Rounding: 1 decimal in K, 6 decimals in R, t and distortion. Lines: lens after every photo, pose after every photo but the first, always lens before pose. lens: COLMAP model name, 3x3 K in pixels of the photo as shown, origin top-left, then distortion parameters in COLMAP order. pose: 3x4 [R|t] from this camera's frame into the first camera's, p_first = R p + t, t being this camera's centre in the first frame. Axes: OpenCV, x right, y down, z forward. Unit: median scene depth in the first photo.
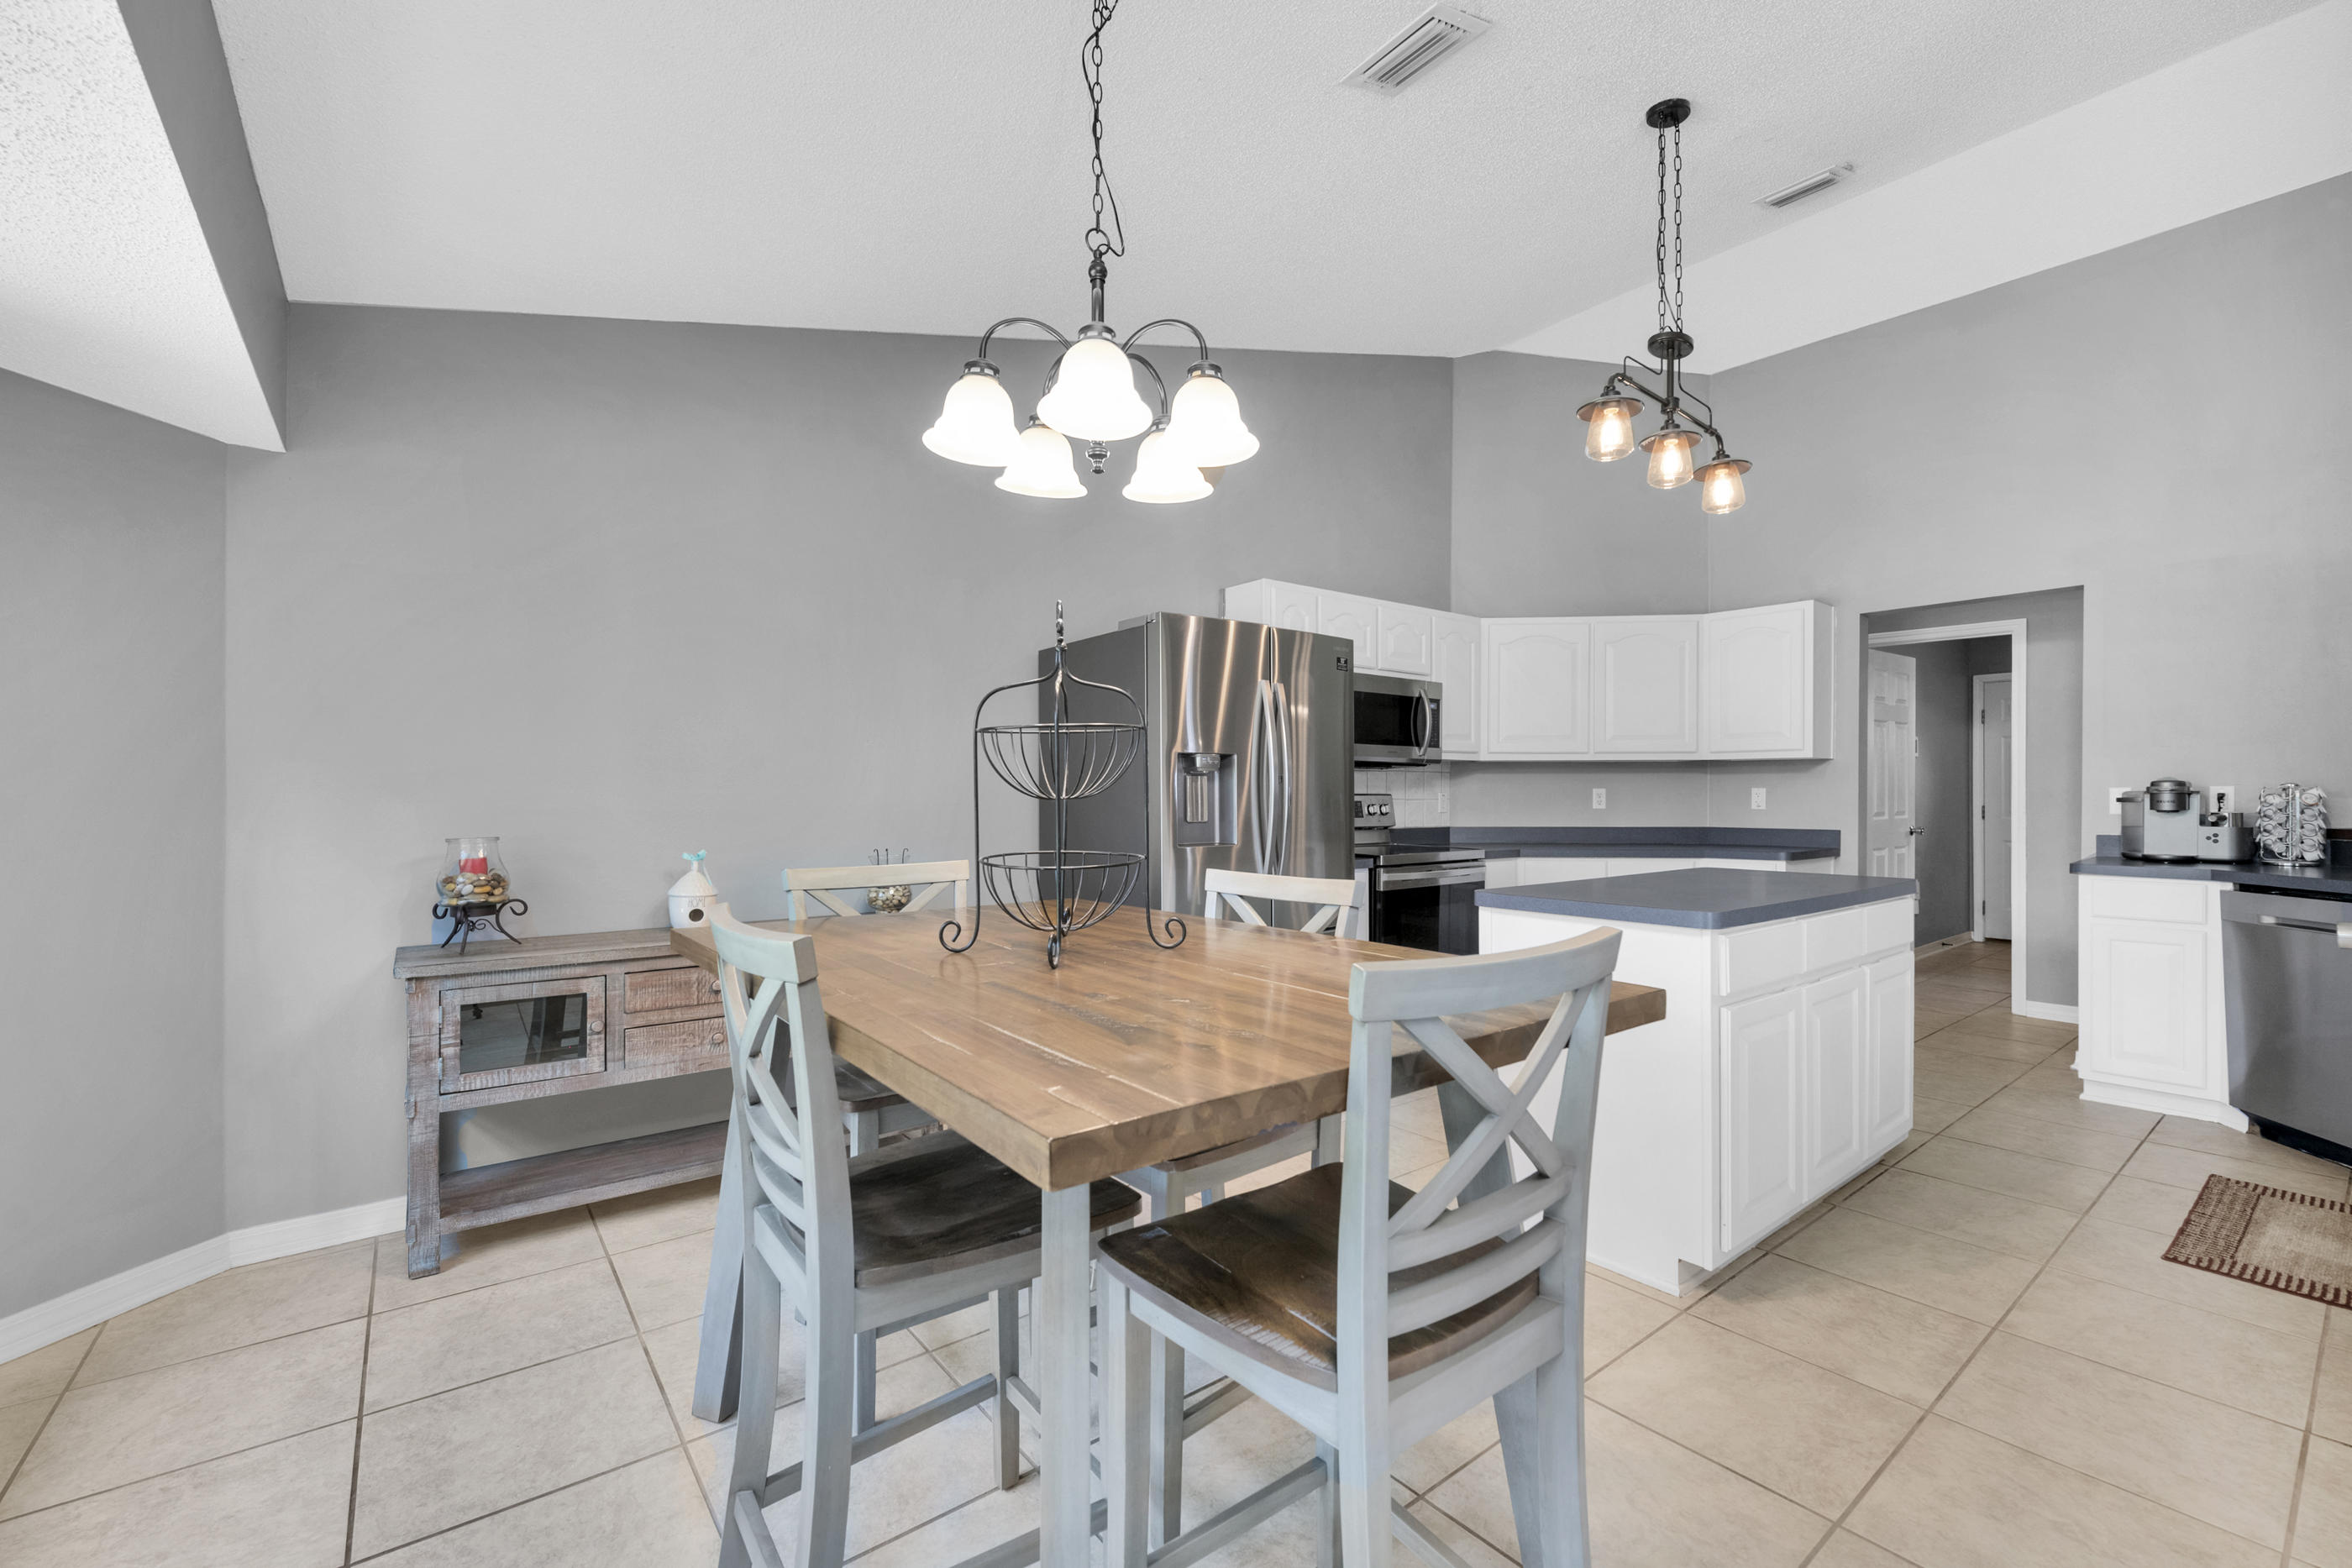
lens RADIAL K [[961.9, 0, 1188.6], [0, 961.9, 796.0], [0, 0, 1]] dist [-0.000014, -0.000370]
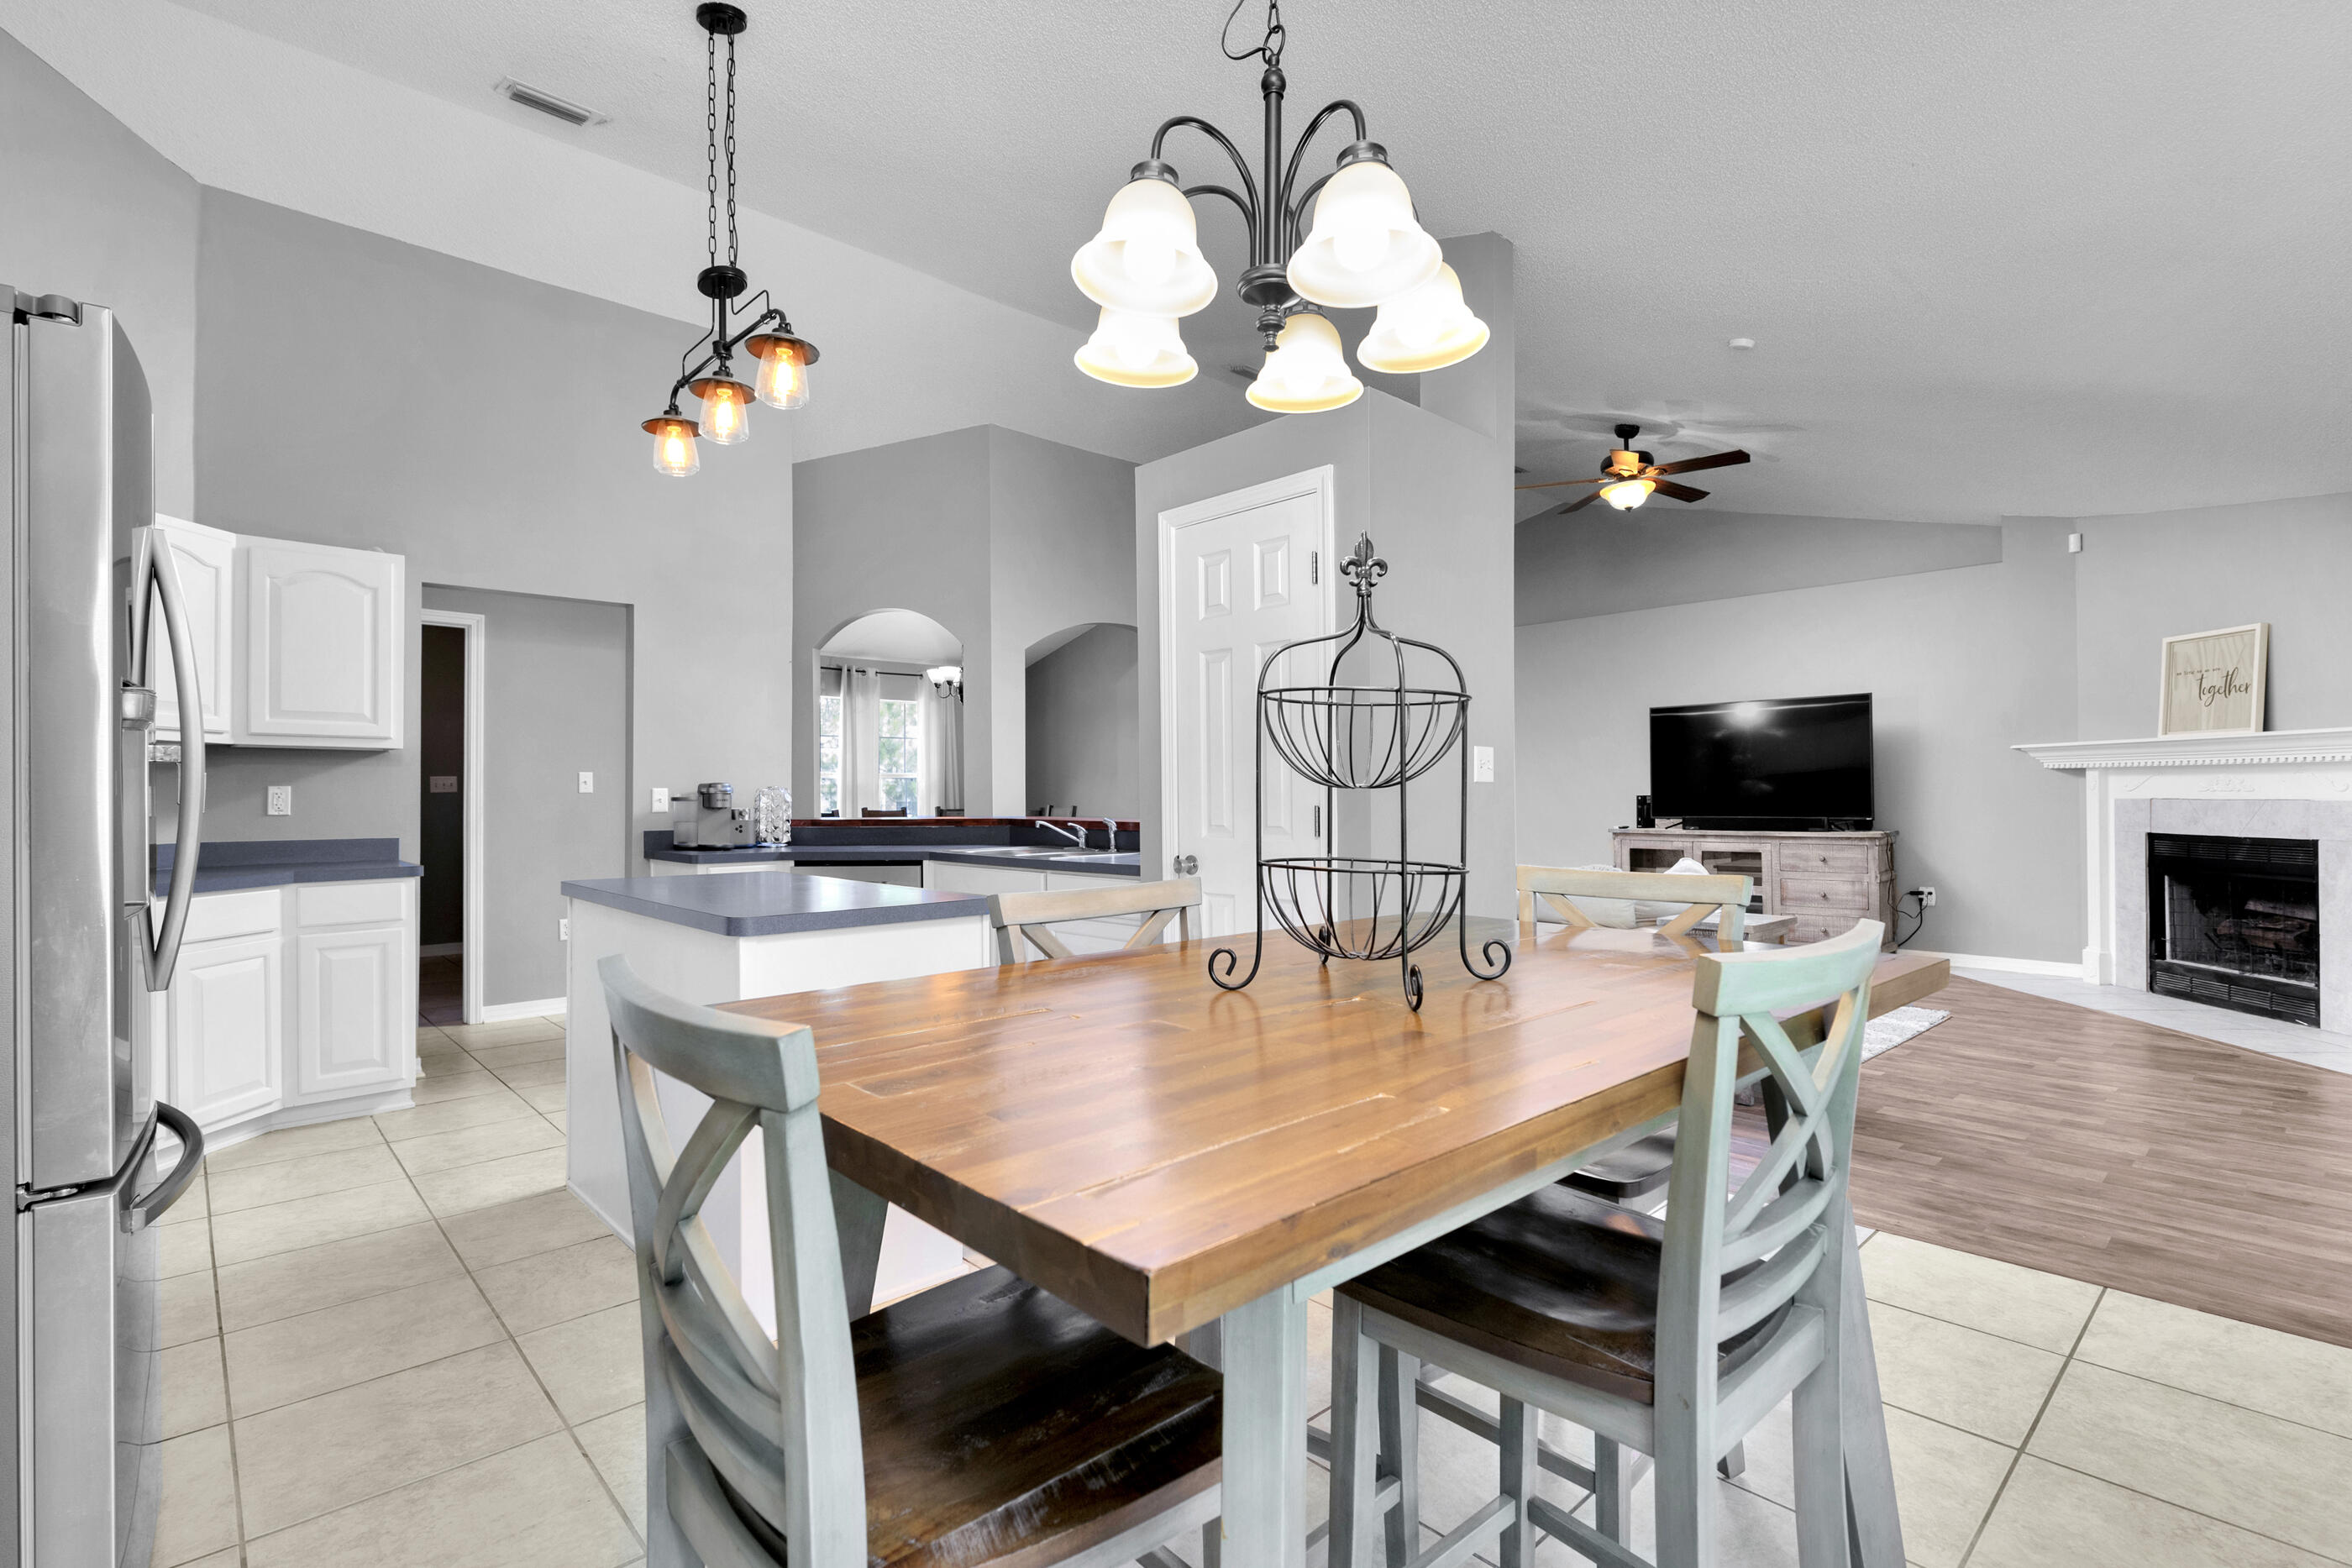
lens RADIAL K [[1103.5, 0, 1182.6], [0, 1103.5, 784.2], [0, 0, 1]] dist [-0.007638, -0.000914]
pose [[-0.076328, 0.008563, 0.997046, -0.410990], [0.002943, 0.999961, -0.008362, -0.000567], [-0.997078, 0.002296, -0.076350, 0.519503]]
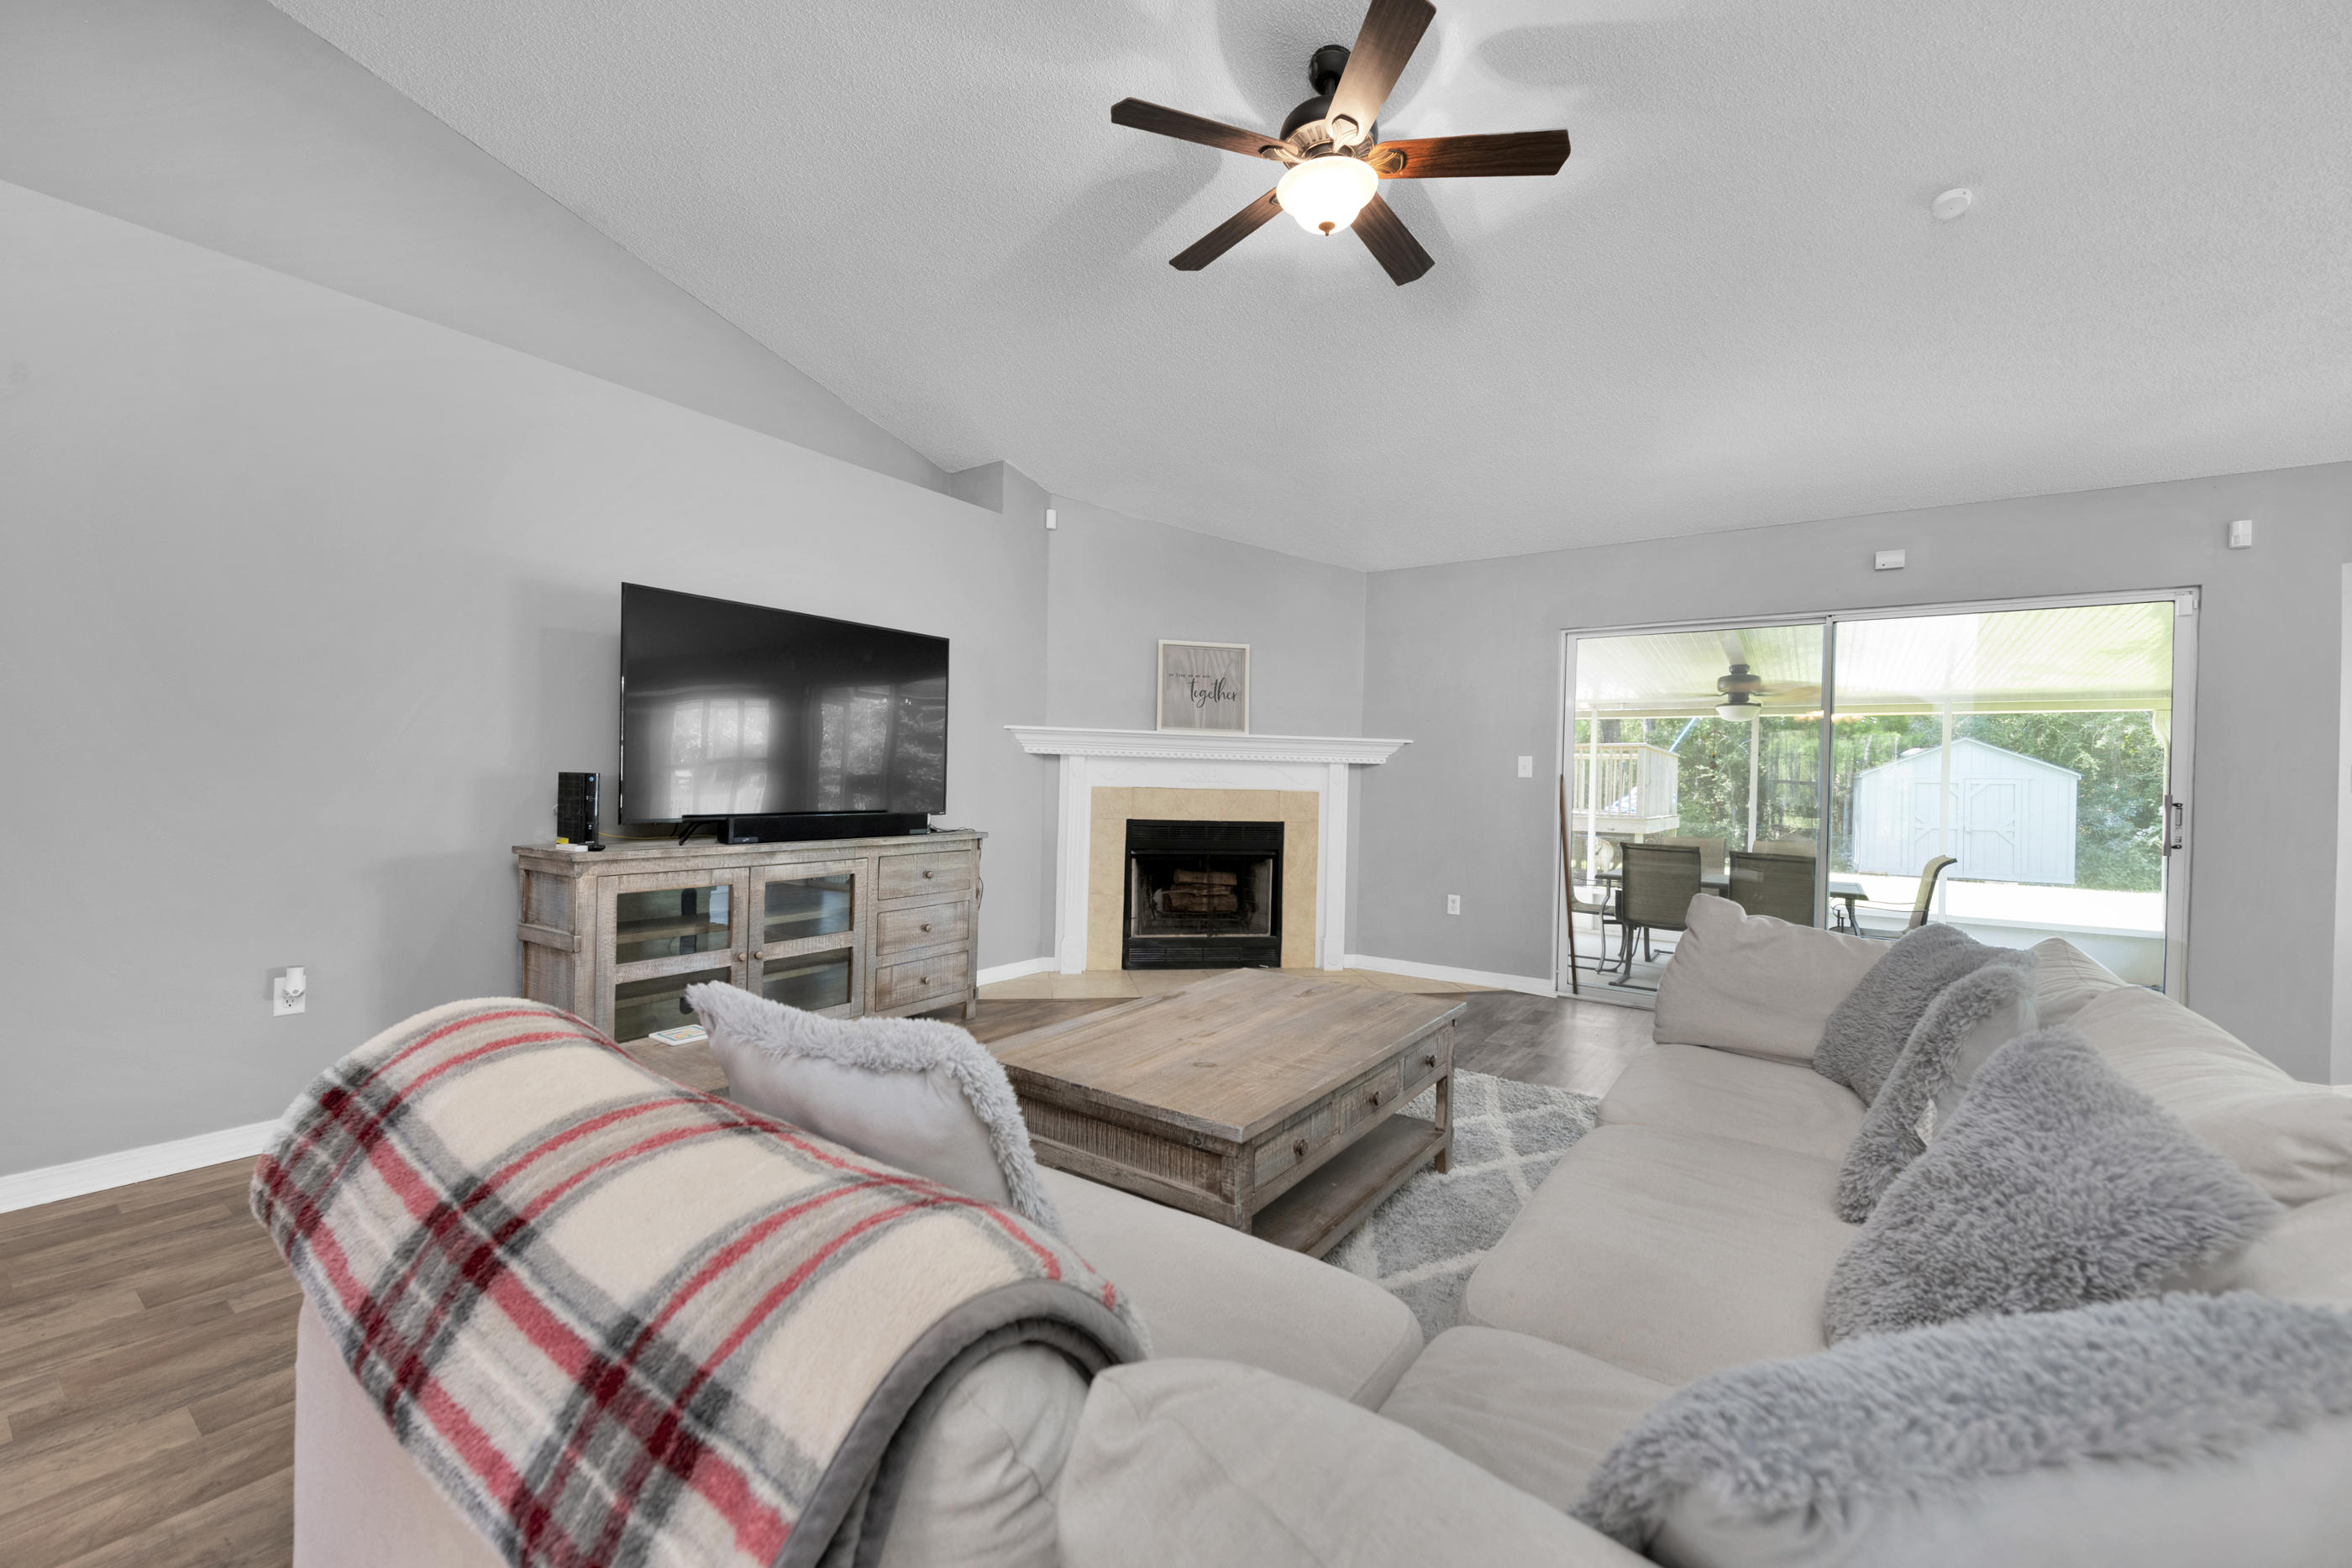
lens RADIAL K [[932.8, 0, 1176.0], [0, 932.8, 784.0], [0, 0, 1]] dist [0.015608, -0.000087]
pose [[-0.963195, -0.018212, -0.268185, 1.510203], [-0.019654, 0.999803, 0.002691, 0.000855], [0.268083, 0.007862, -0.963364, 0.394503]]
